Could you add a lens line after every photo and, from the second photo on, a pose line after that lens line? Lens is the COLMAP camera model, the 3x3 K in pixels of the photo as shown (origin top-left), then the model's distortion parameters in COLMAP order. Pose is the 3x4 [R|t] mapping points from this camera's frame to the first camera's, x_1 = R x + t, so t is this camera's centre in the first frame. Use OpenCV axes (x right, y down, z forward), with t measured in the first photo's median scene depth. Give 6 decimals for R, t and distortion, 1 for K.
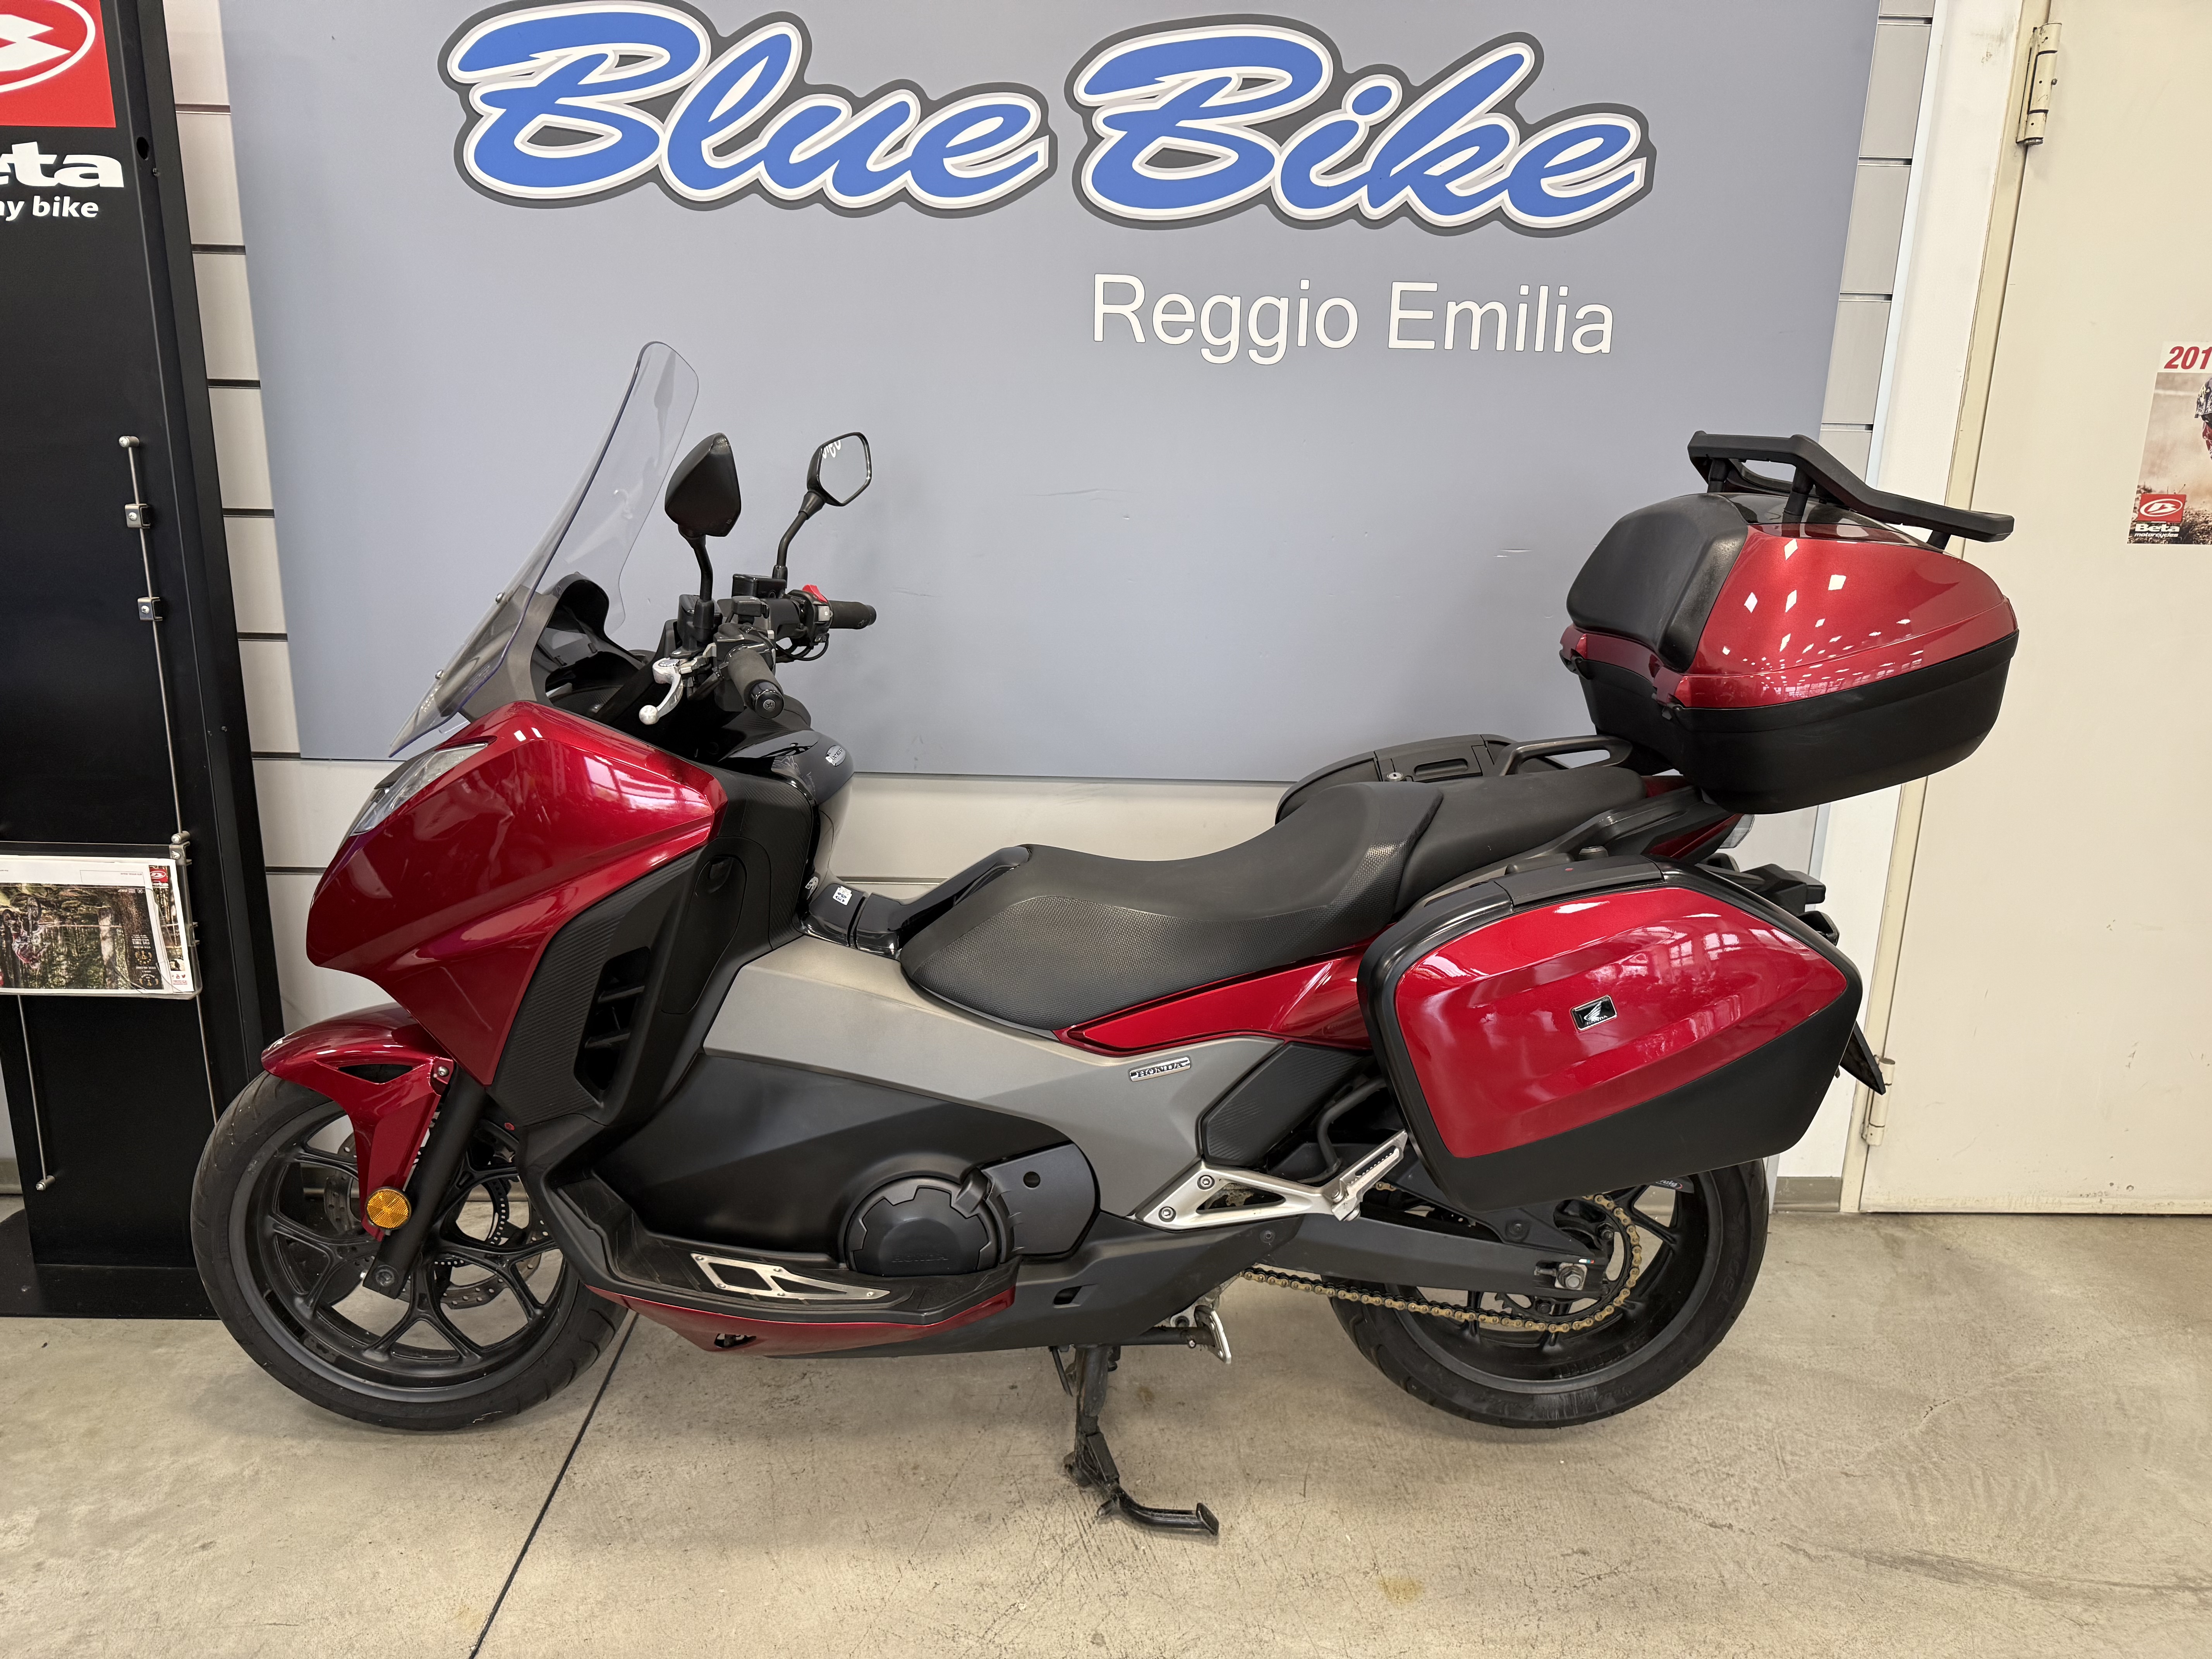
lens RADIAL K [[1557.8, 0, 1106.0], [0, 1557.8, 841.0], [0, 0, 1]] dist [0.006405, -0.012024]
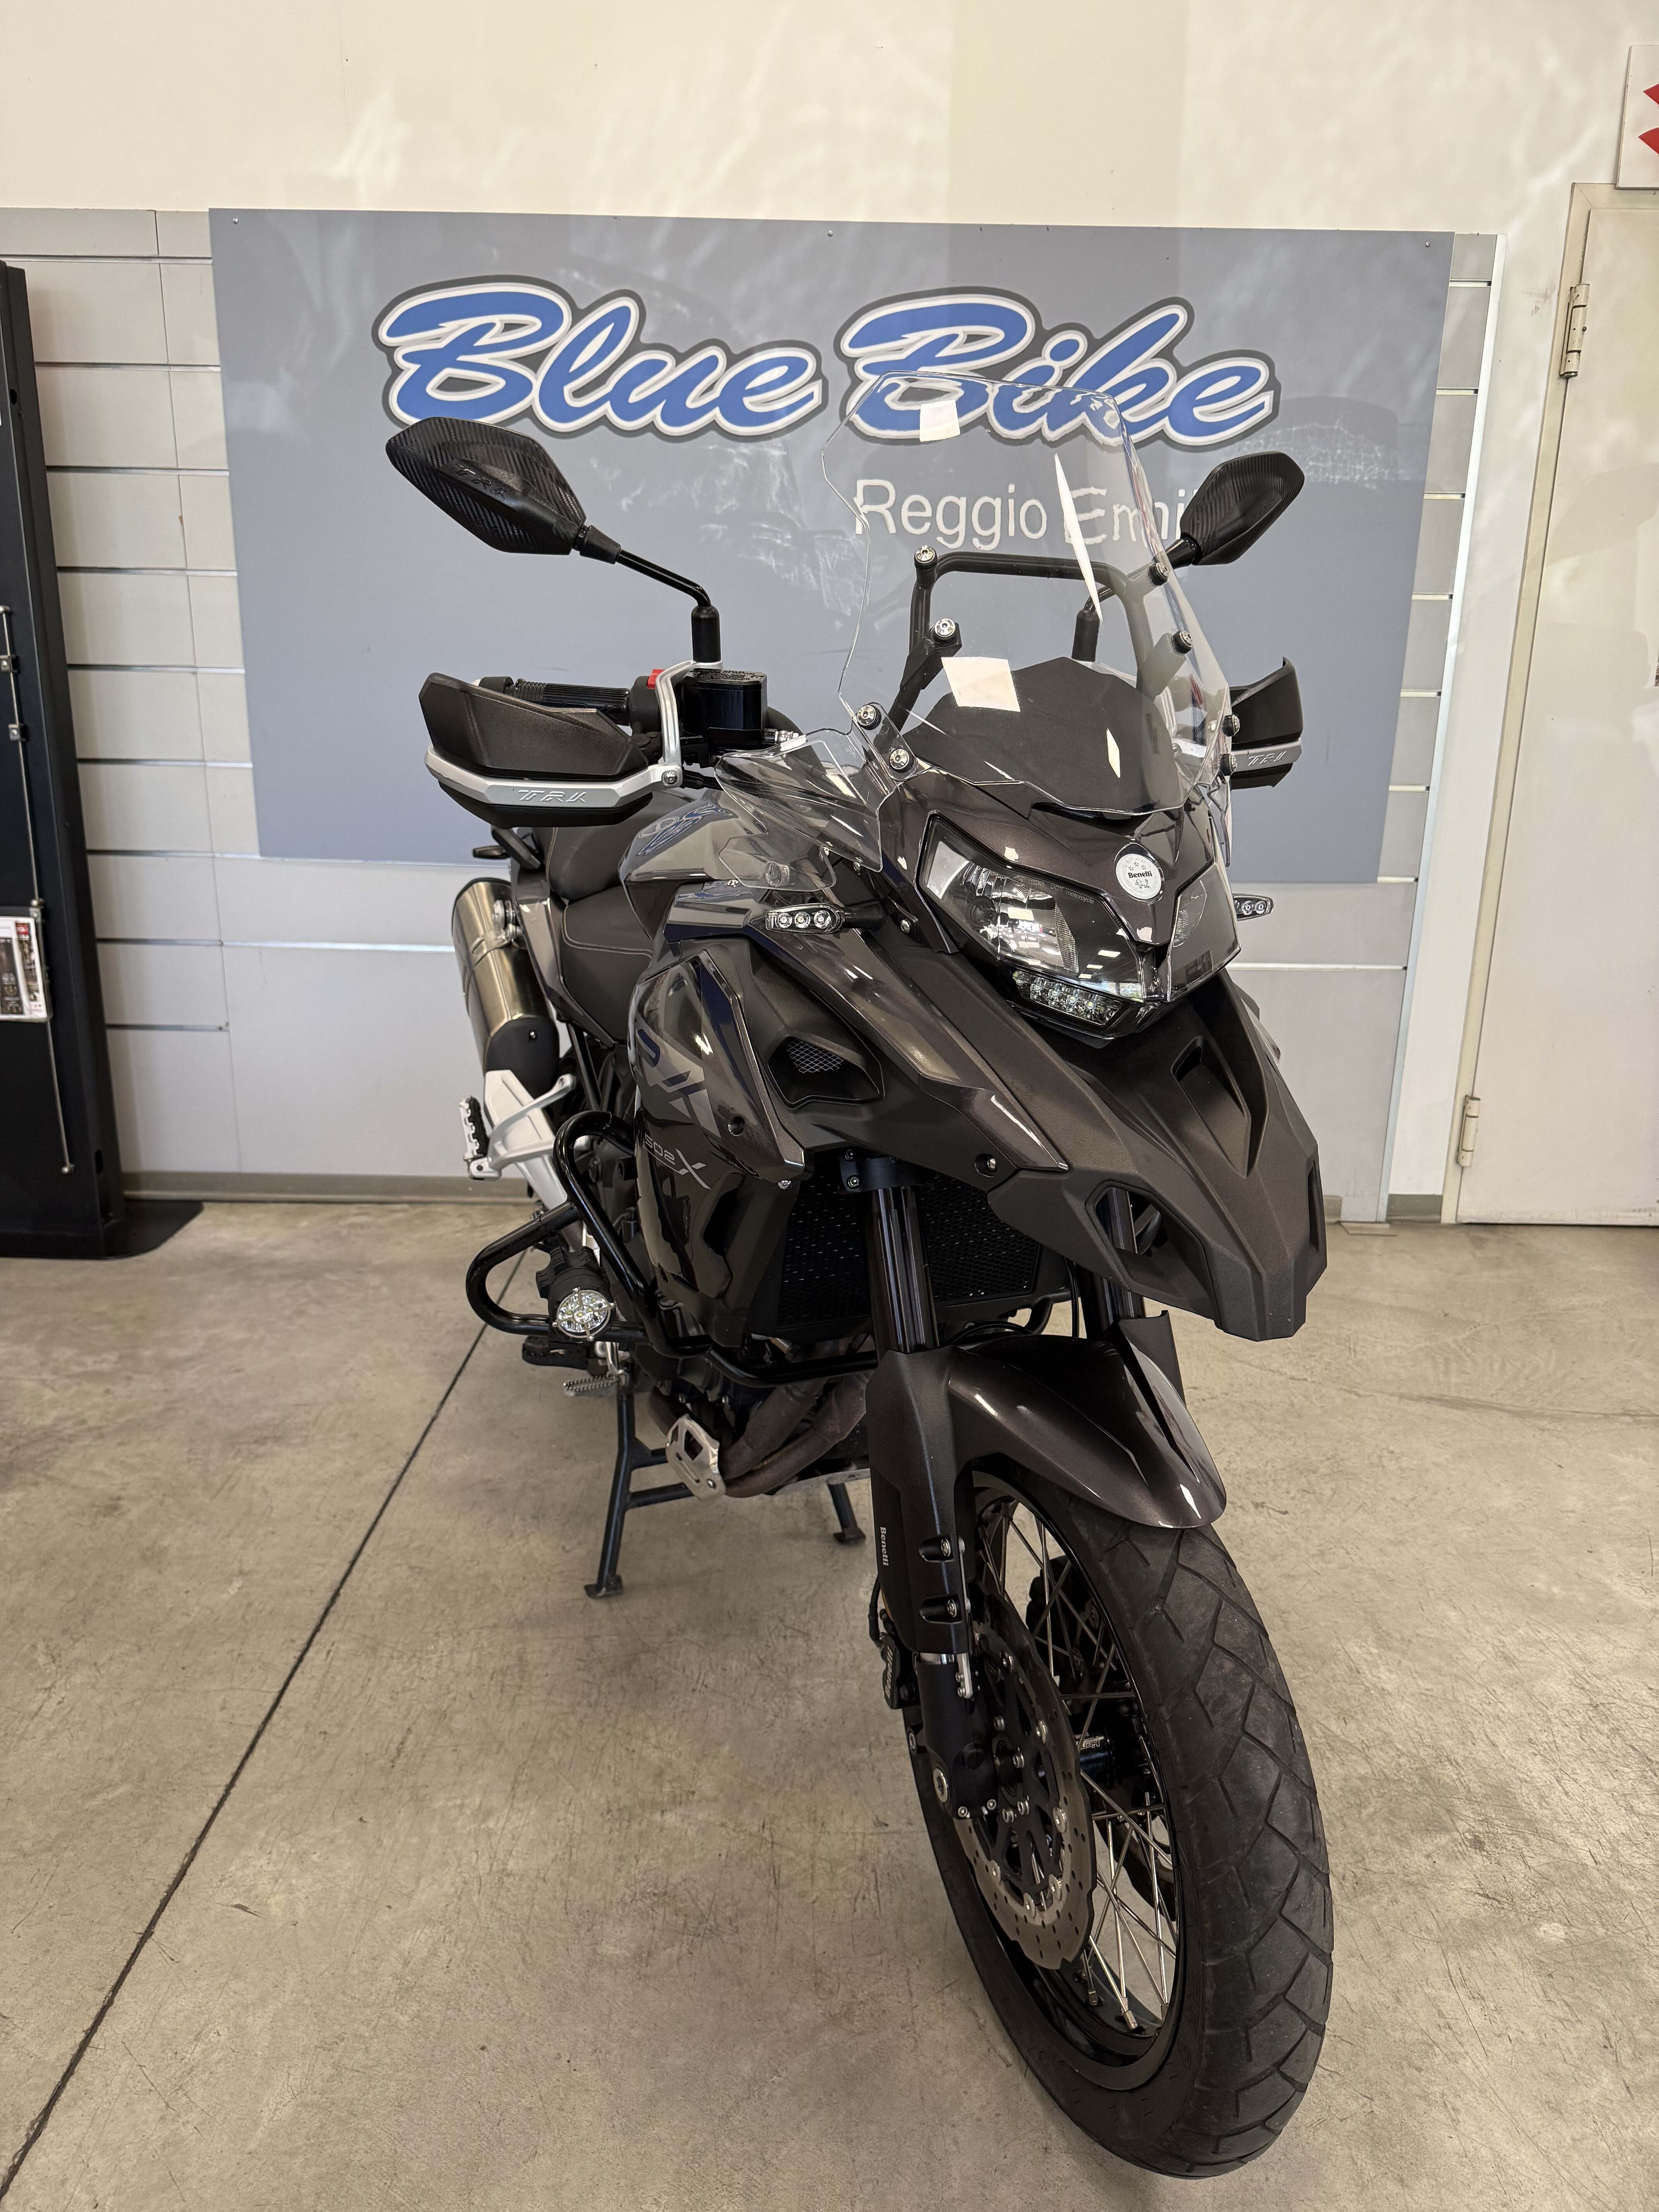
lens RADIAL K [[1557.8, 0, 827.5], [0, 1557.8, 1106.3], [0, 0, 1]] dist [0.006405, -0.012024]
pose [[0.999419, 0.003233, -0.033922, 0.015748], [-0.002514, 0.999772, 0.021220, 0.142717], [0.033982, -0.021122, 0.999199, -0.349923]]
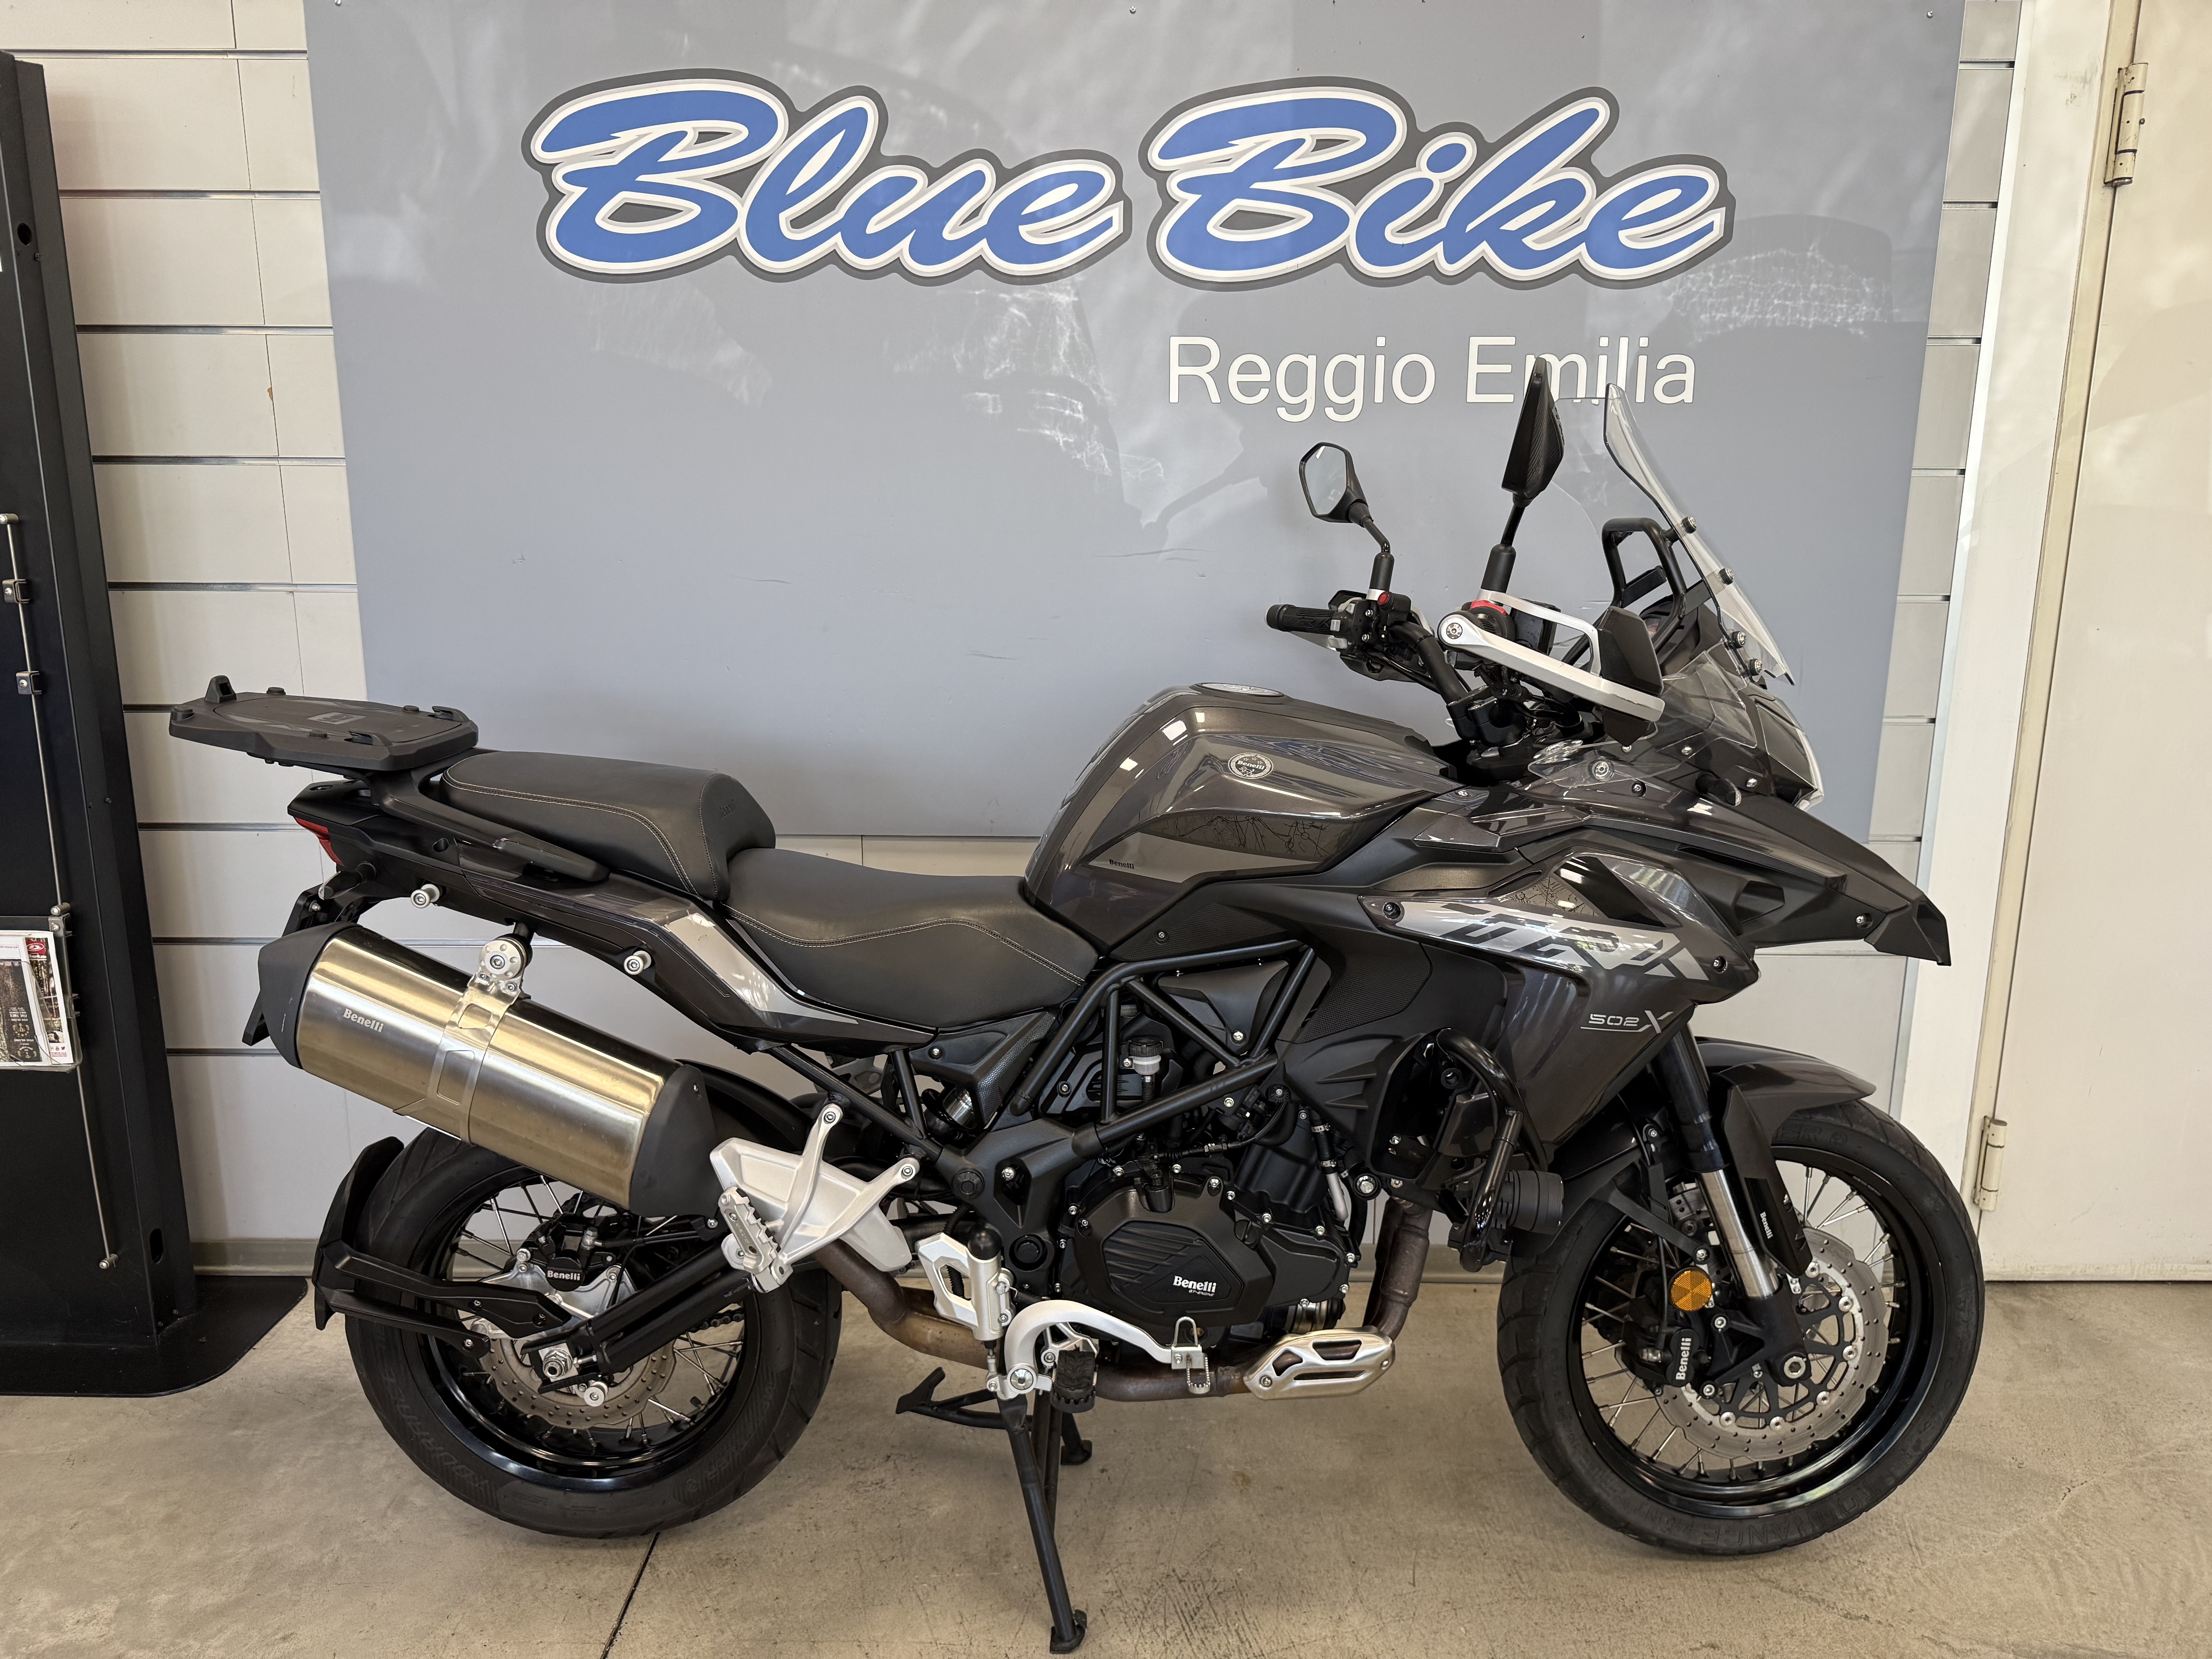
lens RADIAL K [[1557.8, 0, 1100.8], [0, 1557.8, 838.0], [0, 0, 1]] dist [0.006405, -0.012024]
pose [[0.999492, -0.013197, -0.029013, -0.027451], [0.011920, 0.998972, -0.043729, 0.001024], [0.029561, 0.043361, 0.998622, 0.015833]]
